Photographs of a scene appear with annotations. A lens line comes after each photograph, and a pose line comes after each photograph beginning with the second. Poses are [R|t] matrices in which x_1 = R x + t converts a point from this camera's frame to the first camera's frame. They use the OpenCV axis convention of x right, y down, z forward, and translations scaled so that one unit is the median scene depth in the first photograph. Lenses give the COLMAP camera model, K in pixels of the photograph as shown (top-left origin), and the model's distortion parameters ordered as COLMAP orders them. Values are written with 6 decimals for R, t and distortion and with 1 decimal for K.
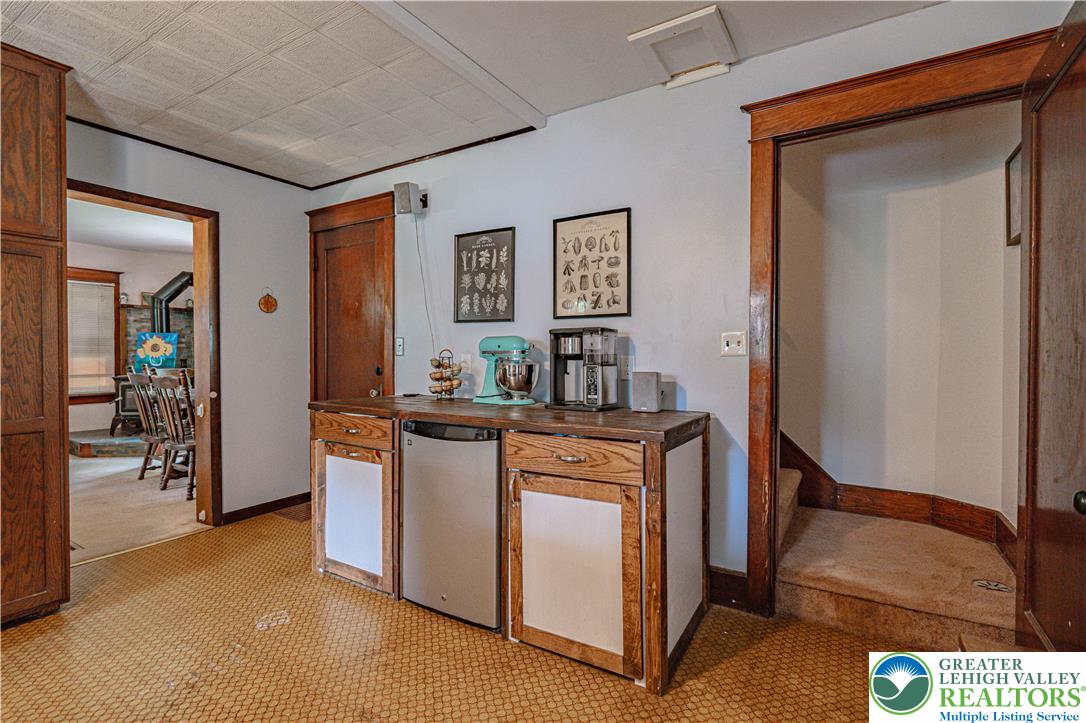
lens RADIAL K [[503.1, 0, 549.2], [0, 503.1, 356.7], [0, 0, 1]] dist [-0.000733, 0.001101]
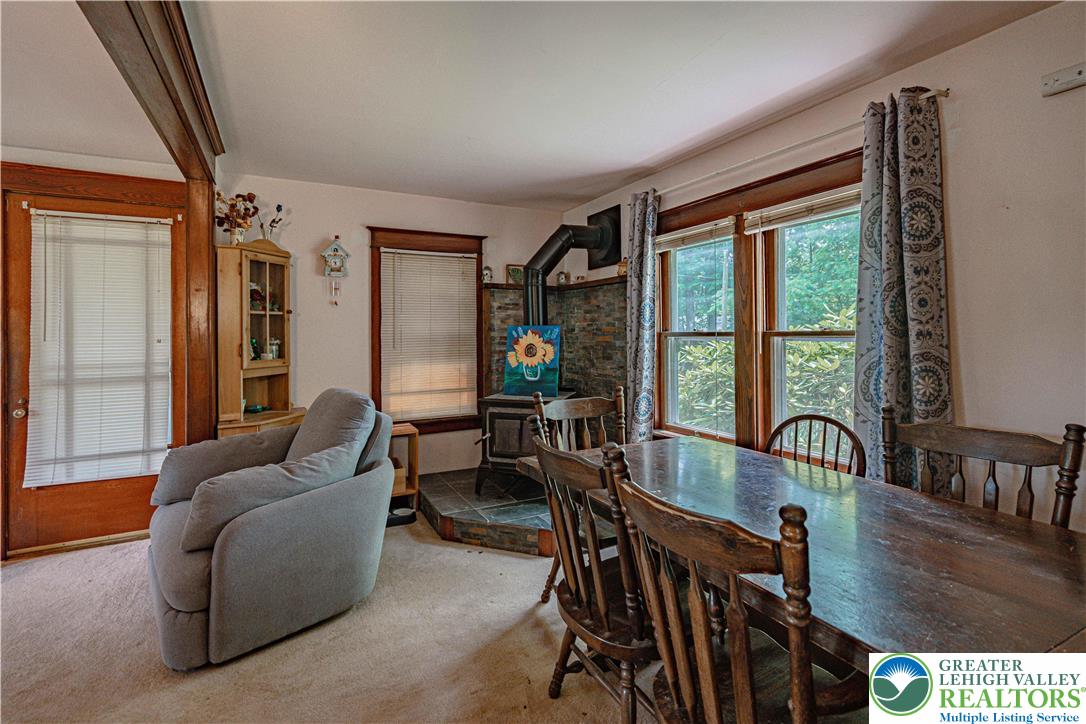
lens RADIAL K [[503.1, 0, 544.6], [0, 503.1, 333.2], [0, 0, 1]] dist [-0.000733, 0.001101]
pose [[0.859204, -0.008421, -0.511564, -0.442900], [0.004001, 0.999945, -0.009741, -0.031586], [0.511618, 0.006323, 0.859190, 0.469745]]
